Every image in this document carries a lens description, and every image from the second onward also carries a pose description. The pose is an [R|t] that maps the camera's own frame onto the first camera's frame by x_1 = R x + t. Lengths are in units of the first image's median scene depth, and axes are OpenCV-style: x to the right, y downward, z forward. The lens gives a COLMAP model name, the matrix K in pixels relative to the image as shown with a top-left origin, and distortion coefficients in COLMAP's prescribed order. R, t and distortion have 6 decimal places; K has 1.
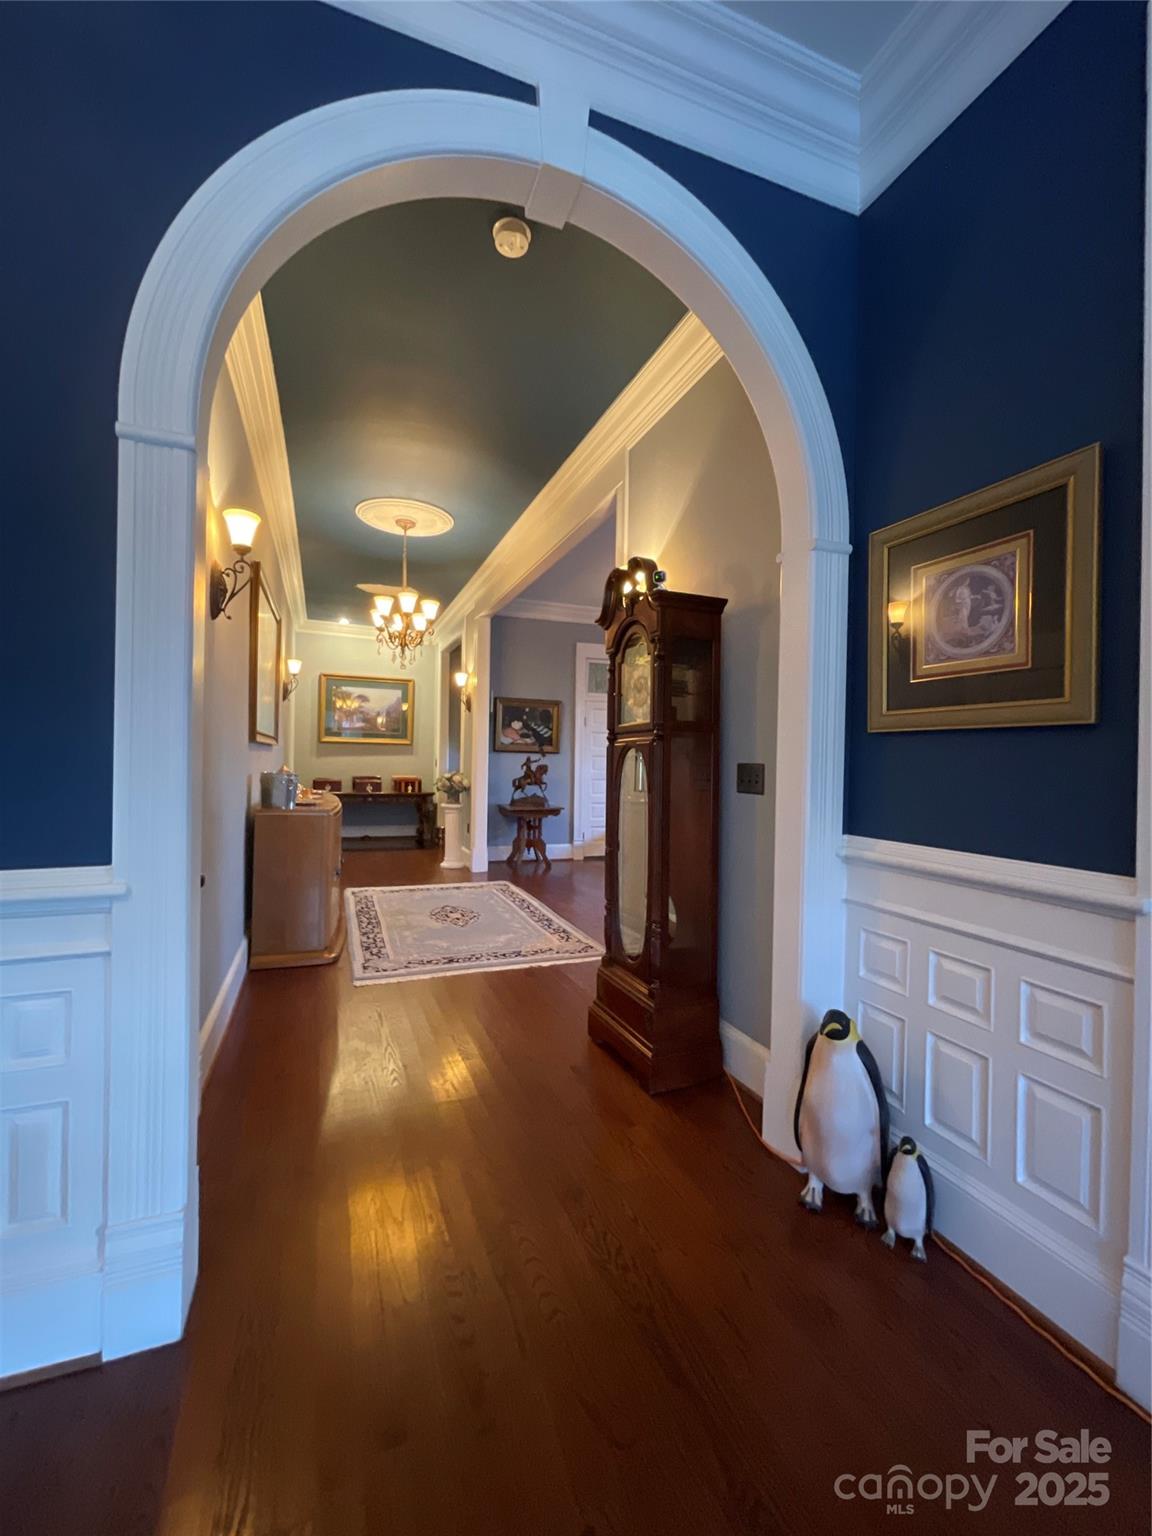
lens RADIAL K [[625.9, 0, 569.4], [0, 625.9, 760.7], [0, 0, 1]] dist [-0.003186, 0.000968]
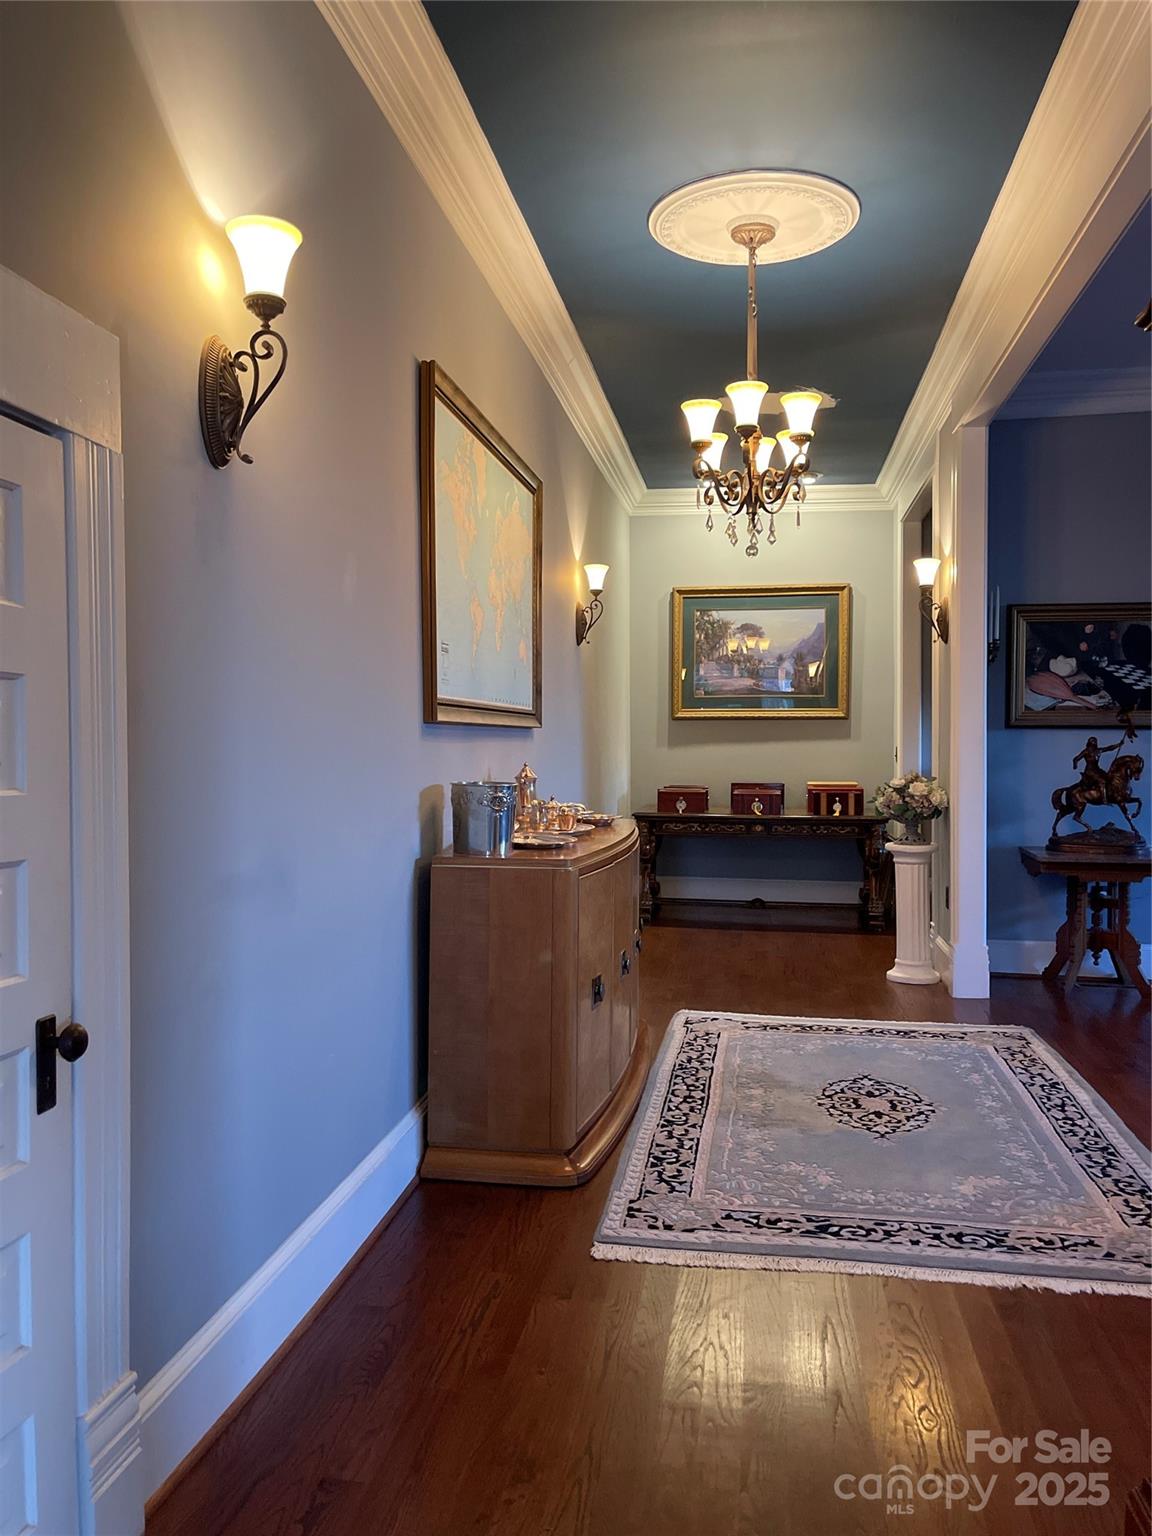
lens RADIAL K [[1174.1, 0, 579.9], [0, 1174.1, 759.0], [0, 0, 1]] dist [0.047656, -0.018746]
pose [[0.865379, -0.013130, -0.500946, 0.039816], [0.017454, 0.999840, 0.003946, -0.001240], [0.500814, -0.012158, 0.865469, 0.127090]]
